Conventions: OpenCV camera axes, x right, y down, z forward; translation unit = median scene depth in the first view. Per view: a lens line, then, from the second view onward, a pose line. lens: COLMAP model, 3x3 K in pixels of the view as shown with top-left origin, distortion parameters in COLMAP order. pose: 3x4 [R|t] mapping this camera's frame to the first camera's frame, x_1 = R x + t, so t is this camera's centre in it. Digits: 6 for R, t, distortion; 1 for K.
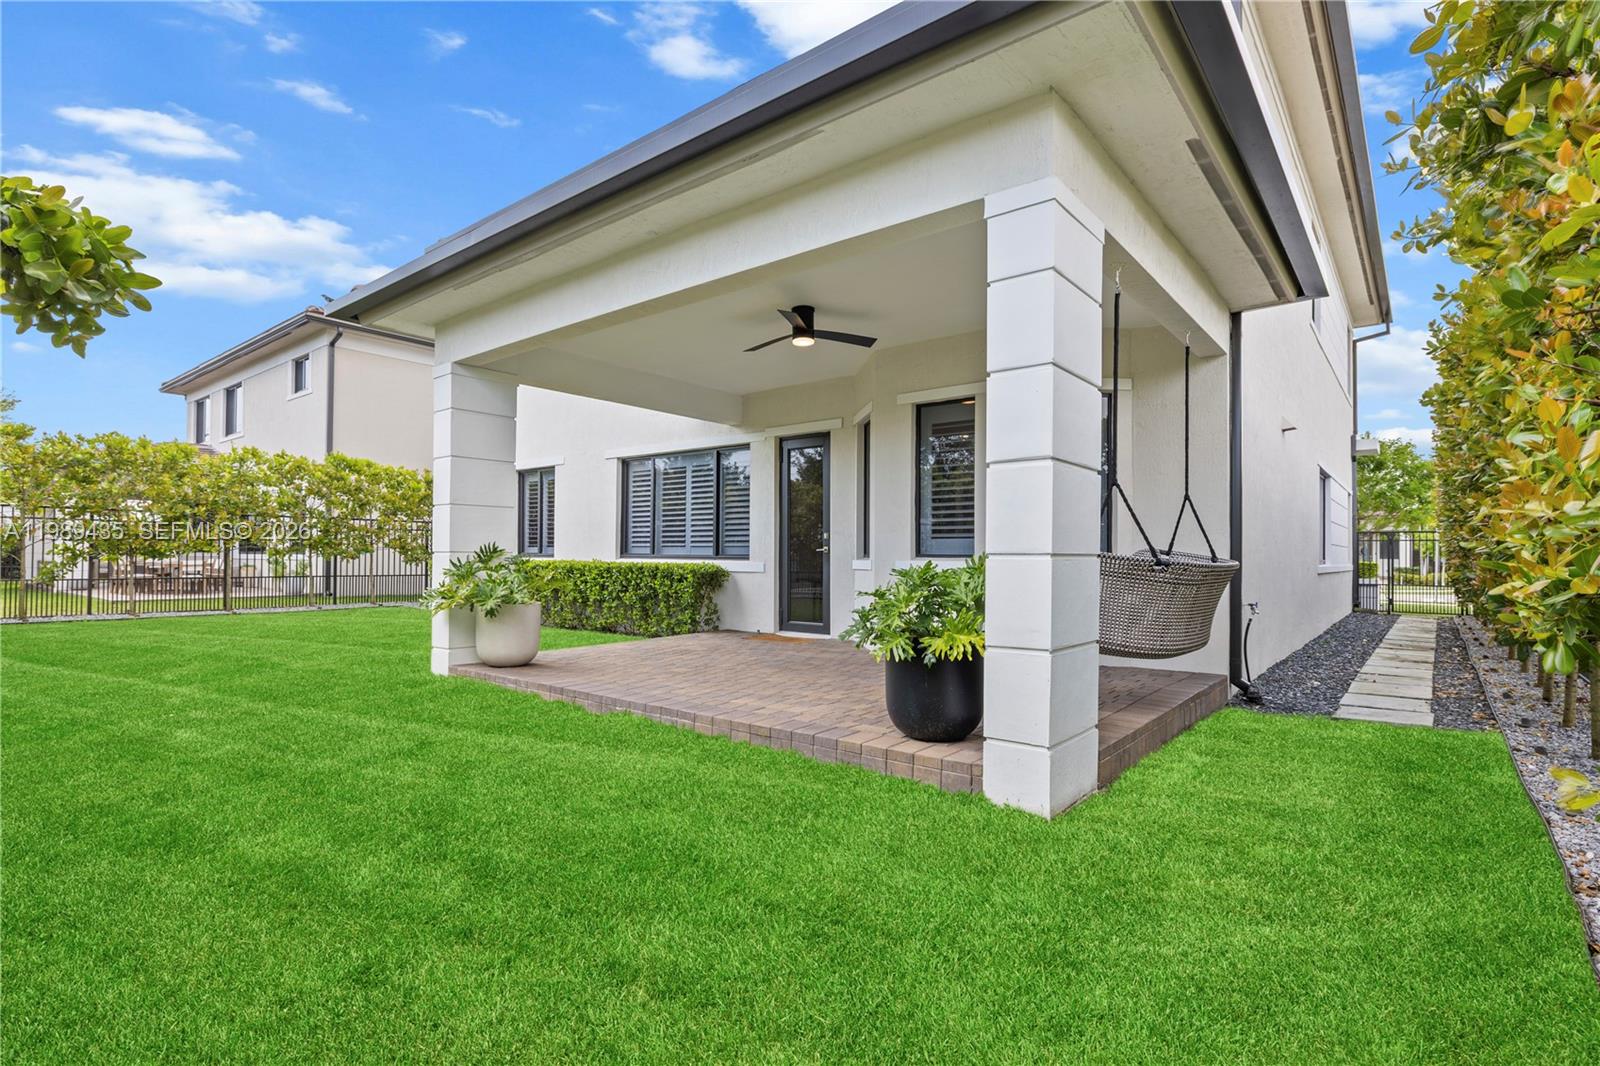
lens RADIAL K [[777.3, 0, 799.2], [0, 777.3, 540.1], [0, 0, 1]] dist [0.002485, 0.001101]
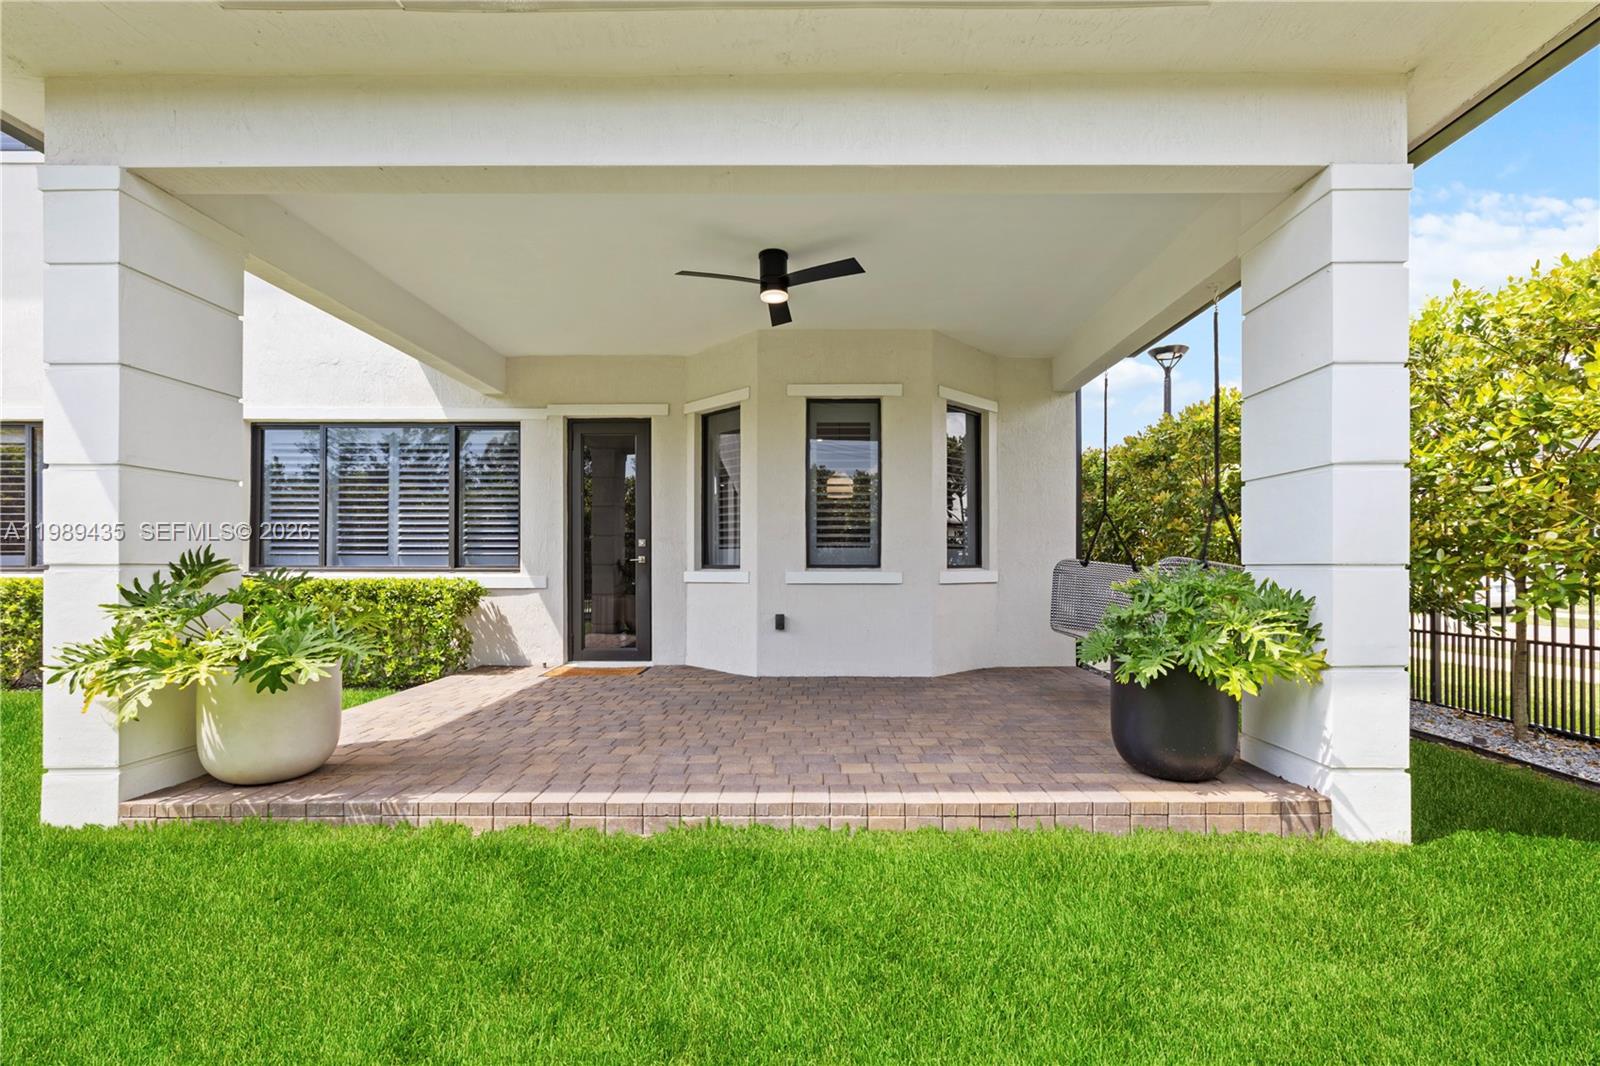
lens RADIAL K [[696.4, 0, 816.7], [0, 696.4, 555.8], [0, 0, 1]] dist [0.002681, -0.001224]
pose [[0.773682, 0.001507, 0.633572, -0.353806], [-0.006681, 0.999961, 0.005780, 0.003387], [-0.633538, -0.008705, 0.773662, 0.363975]]
